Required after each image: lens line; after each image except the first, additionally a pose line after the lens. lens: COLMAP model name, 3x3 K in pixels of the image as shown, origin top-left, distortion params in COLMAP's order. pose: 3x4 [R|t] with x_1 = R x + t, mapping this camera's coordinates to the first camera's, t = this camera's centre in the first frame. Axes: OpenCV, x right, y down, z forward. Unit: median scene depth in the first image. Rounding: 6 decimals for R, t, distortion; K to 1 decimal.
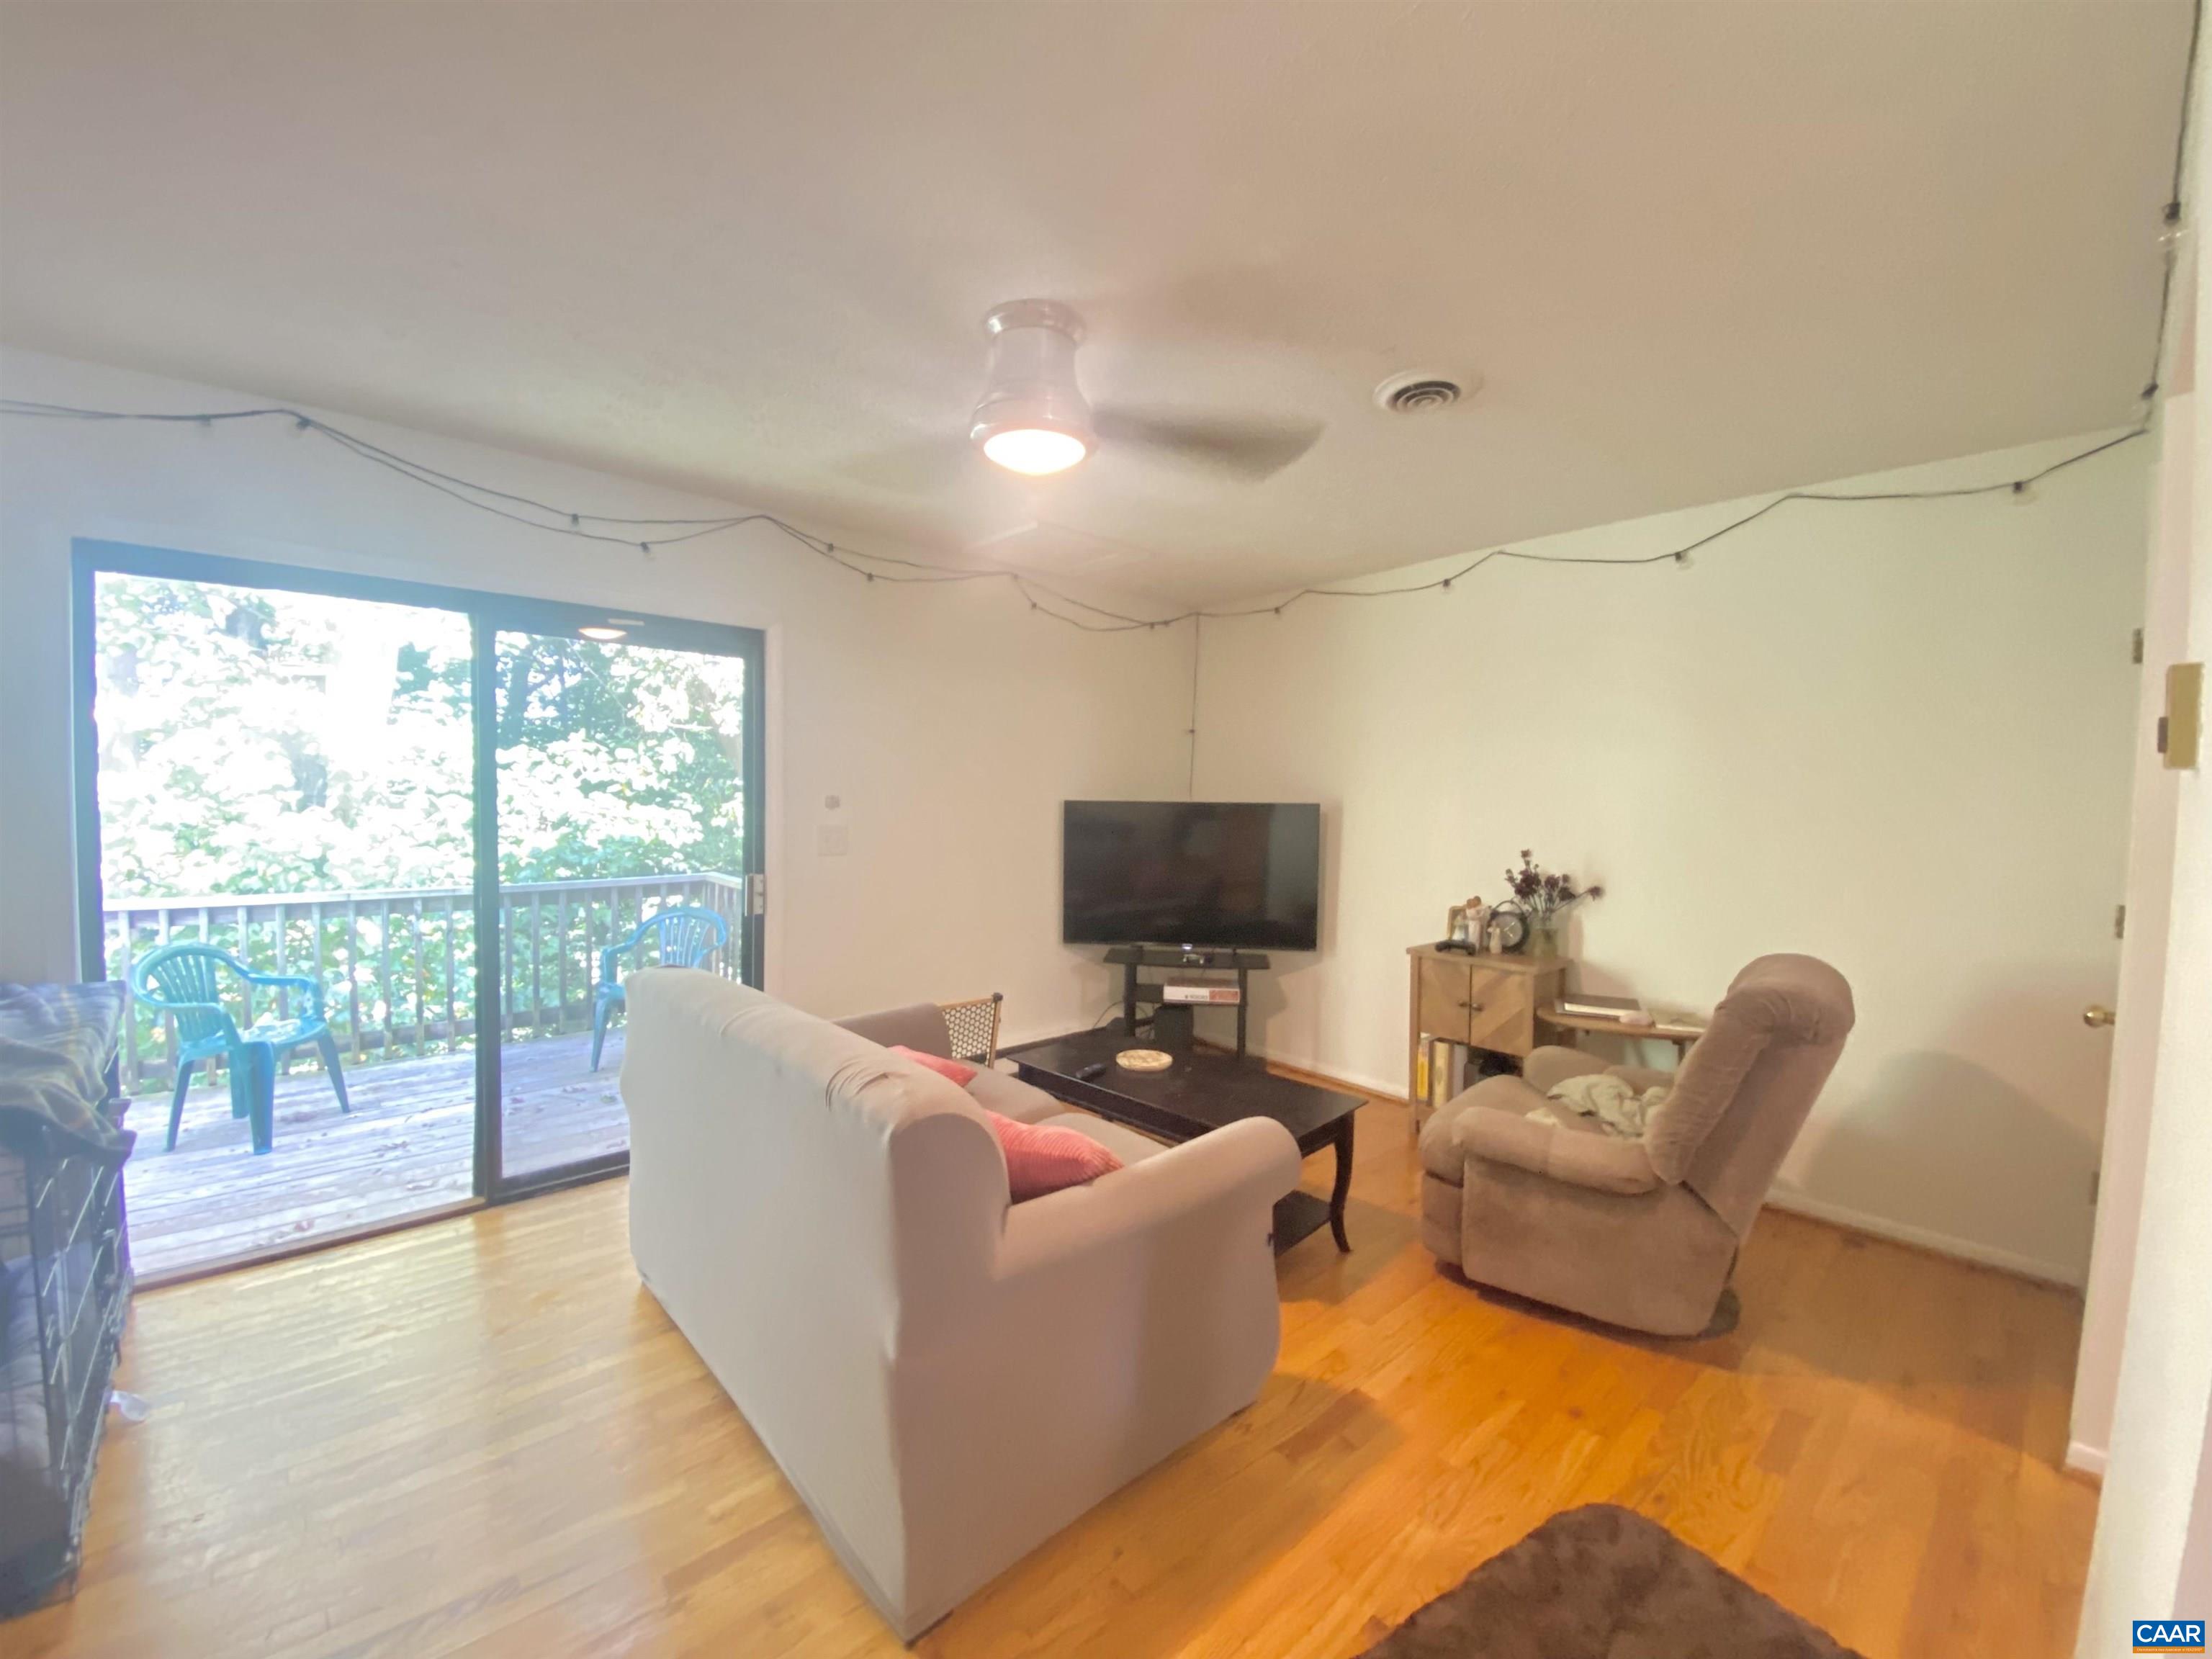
lens RADIAL K [[894.0, 0, 1100.5], [0, 894.0, 842.5], [0, 0, 1]] dist [0.011179, -0.001477]
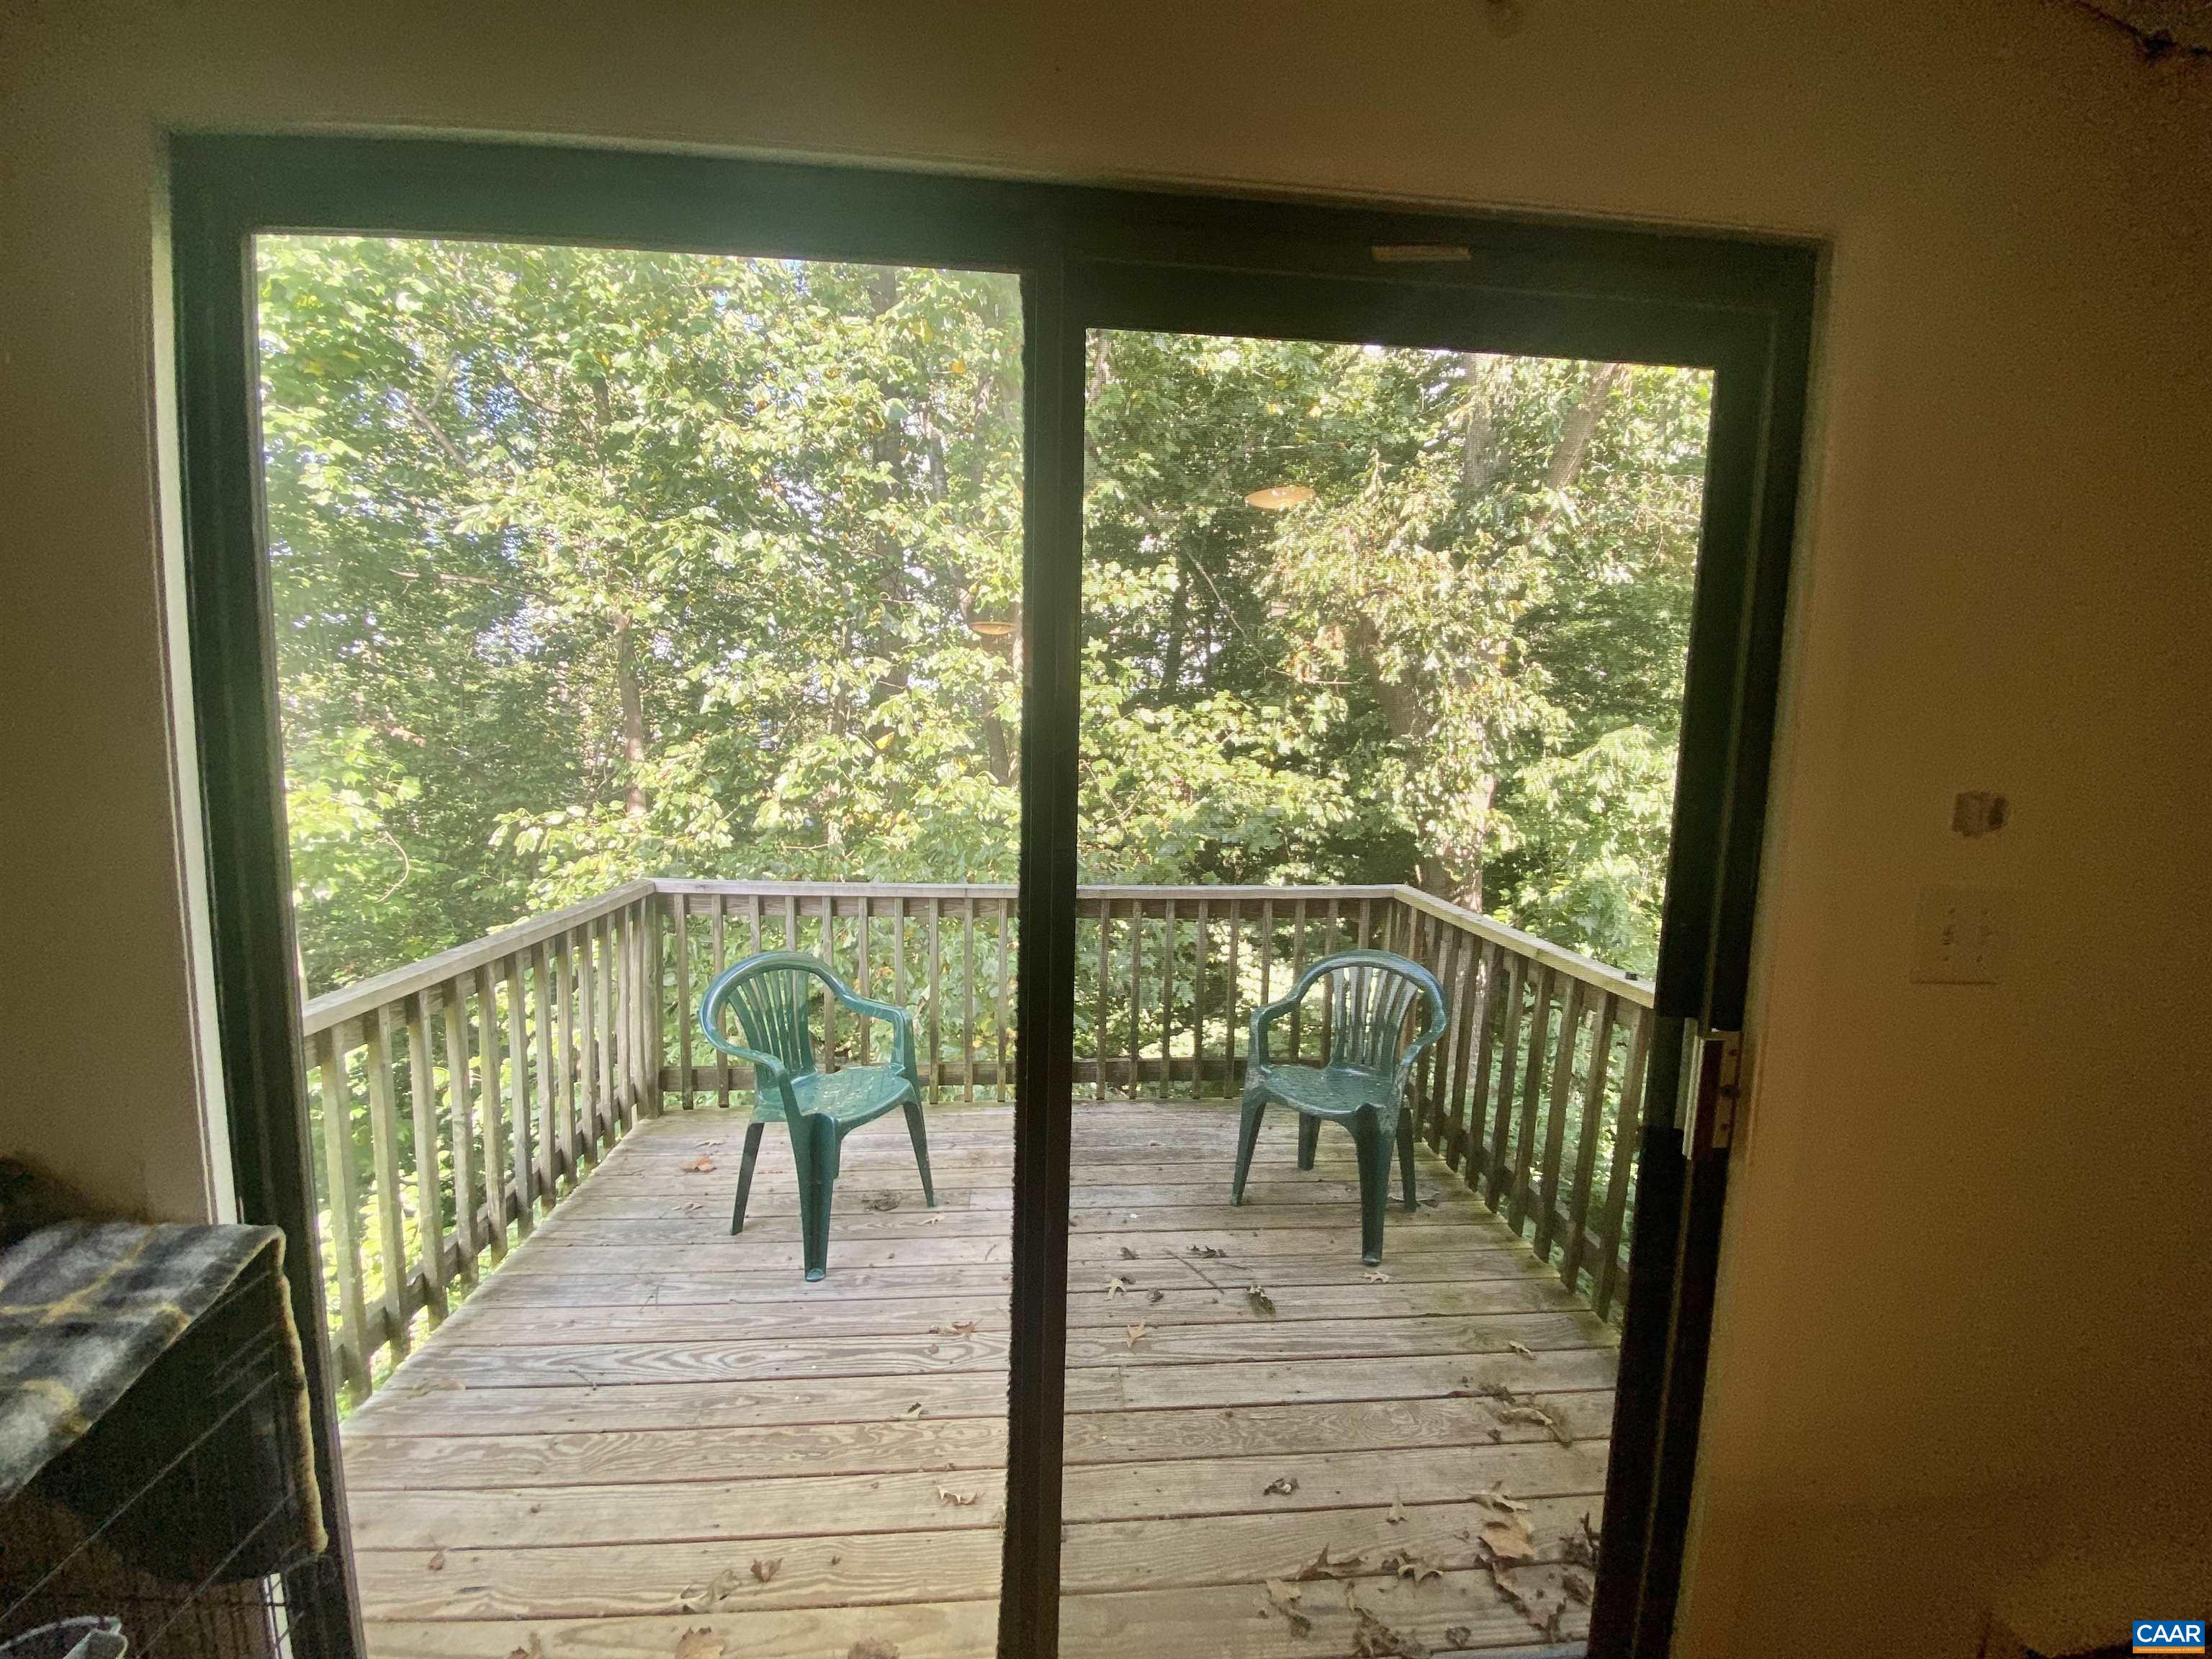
lens RADIAL K [[890.8, 0, 1095.3], [0, 890.8, 837.3], [0, 0, 1]] dist [0.000742, -0.000073]
pose [[0.791278, 0.062037, -0.608301, -0.140729], [-0.043385, 0.998029, 0.045348, -0.011399], [0.609915, -0.009492, 0.792410, 0.227396]]
